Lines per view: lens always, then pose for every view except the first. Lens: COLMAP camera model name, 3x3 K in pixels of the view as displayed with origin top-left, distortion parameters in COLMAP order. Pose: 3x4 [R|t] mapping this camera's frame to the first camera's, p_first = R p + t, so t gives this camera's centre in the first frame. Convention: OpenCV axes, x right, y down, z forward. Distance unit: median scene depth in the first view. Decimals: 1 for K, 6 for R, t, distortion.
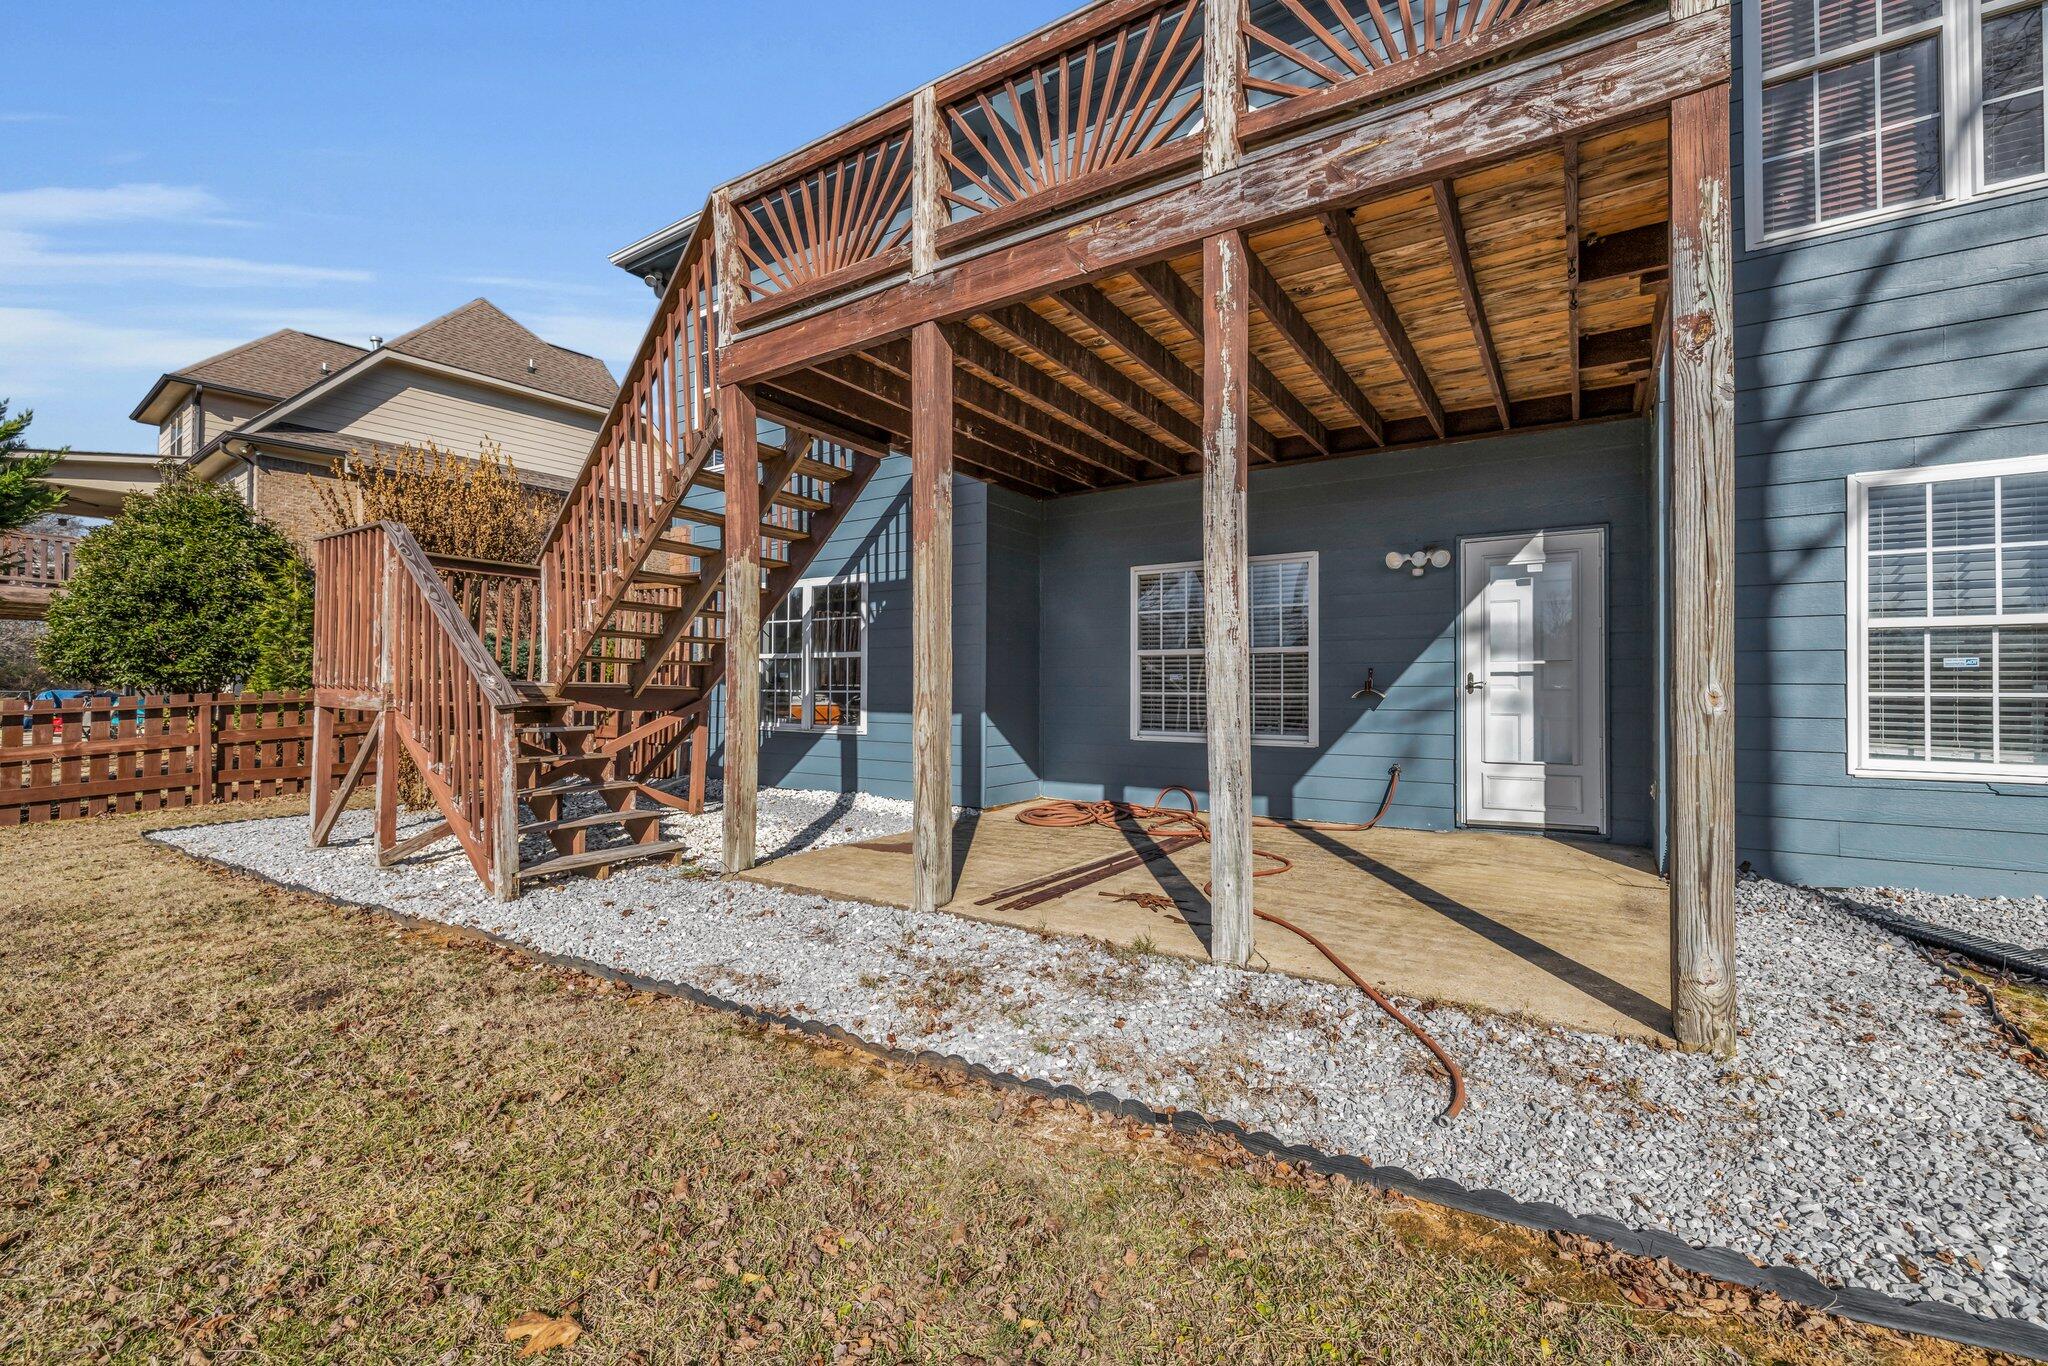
lens RADIAL K [[865.2, 0, 1021.4], [0, 865.2, 685.2], [0, 0, 1]] dist [-0.002183, 0.000282]
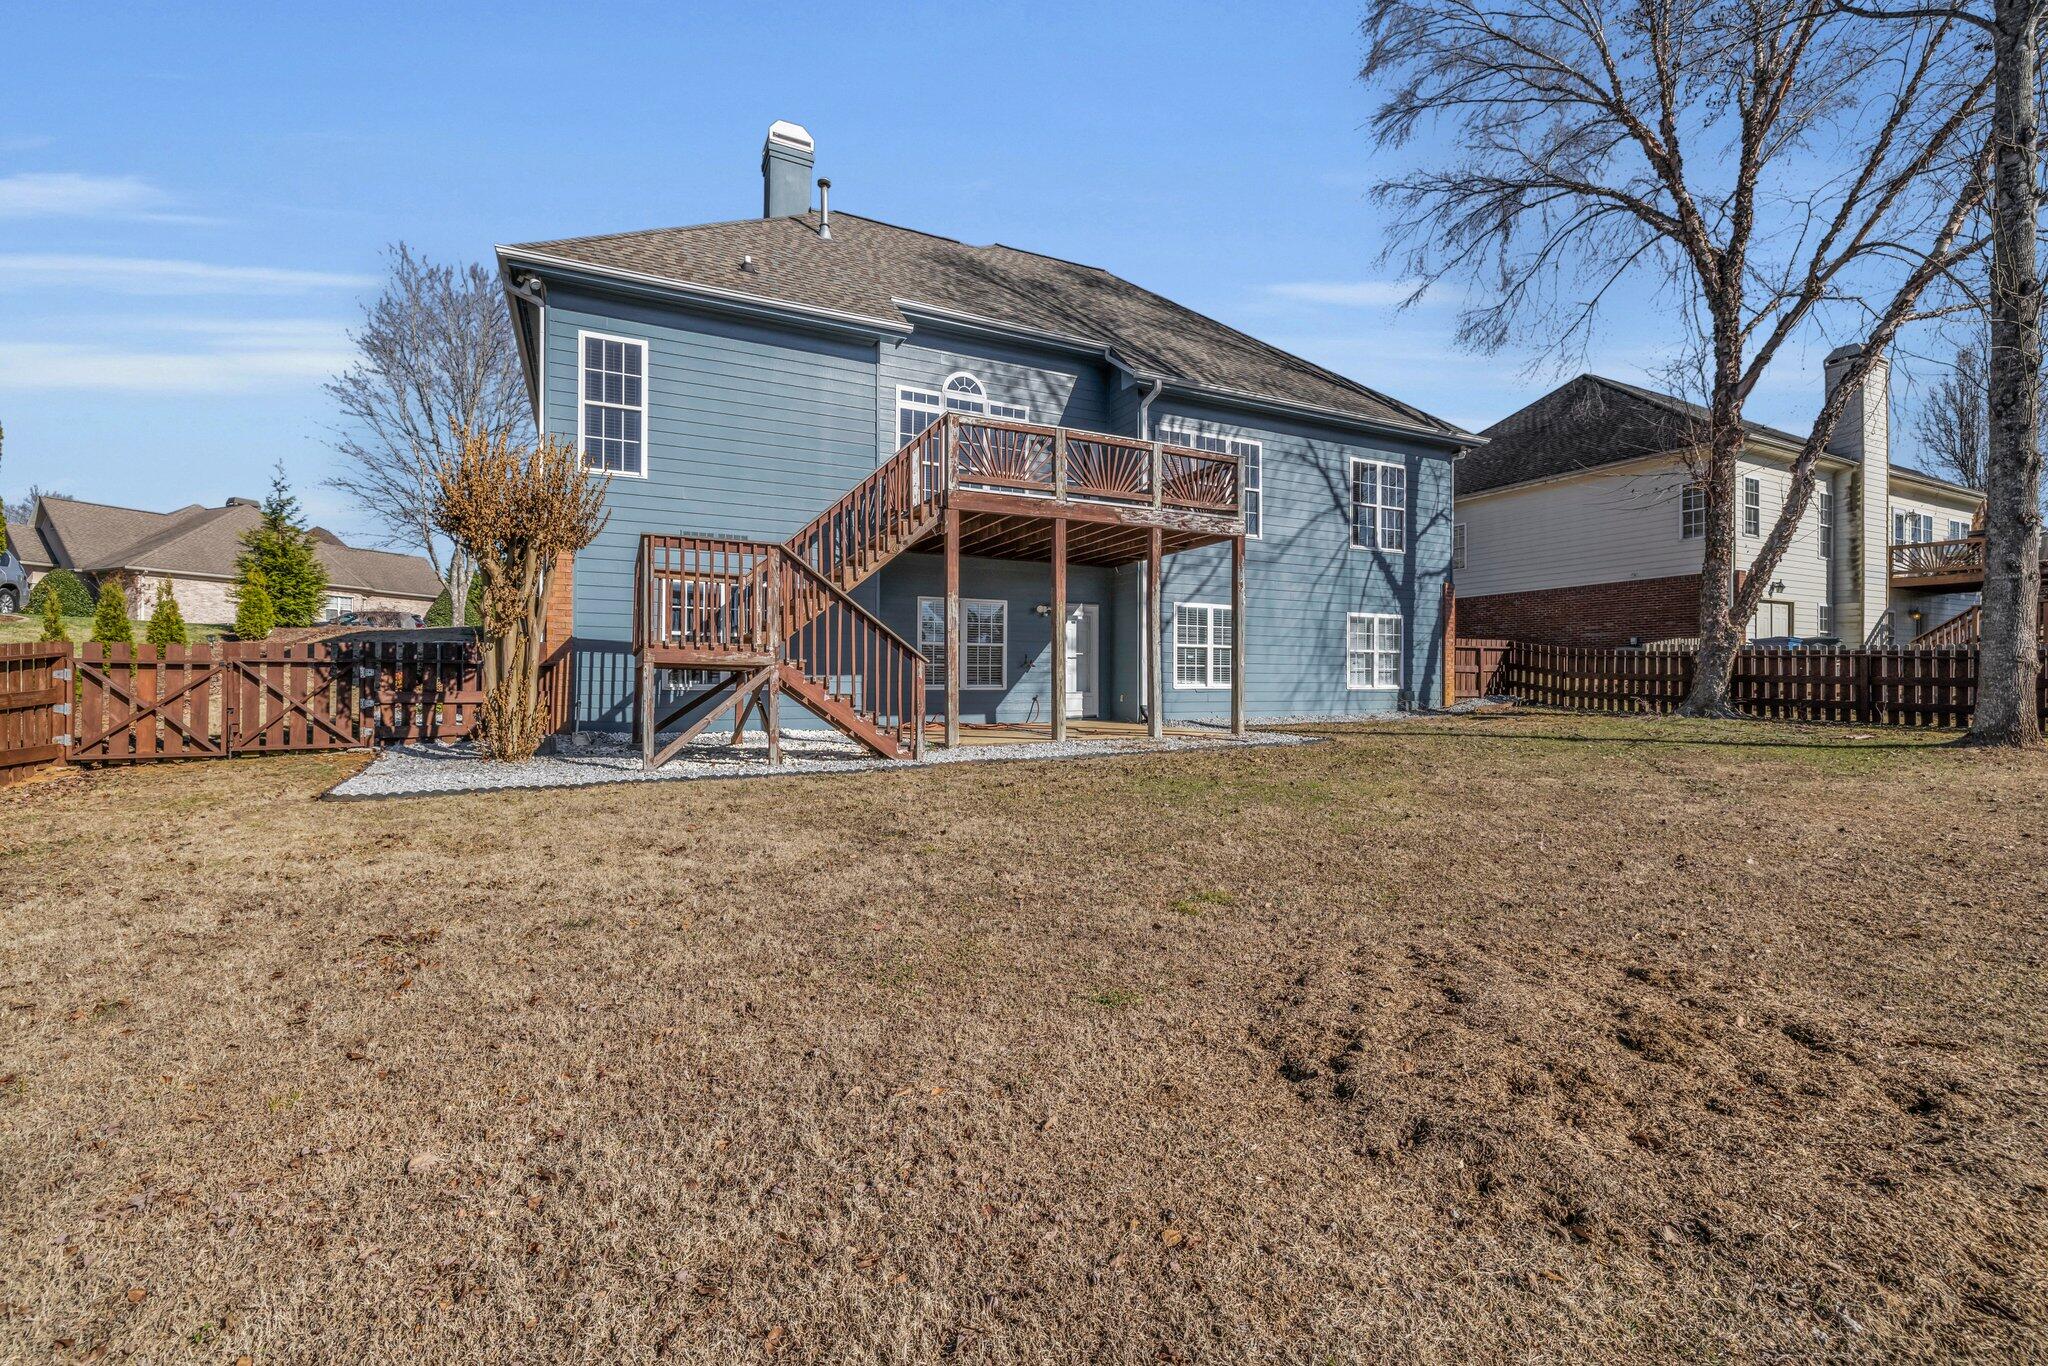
lens RADIAL K [[865.2, 0, 1022.1], [0, 865.2, 675.9], [0, 0, 1]] dist [-0.002183, 0.000282]
pose [[0.485127, 0.000798, 0.874443, -1.749872], [-0.007492, 0.999967, 0.003243, 0.033774], [-0.874412, -0.008124, 0.485117, -0.115992]]
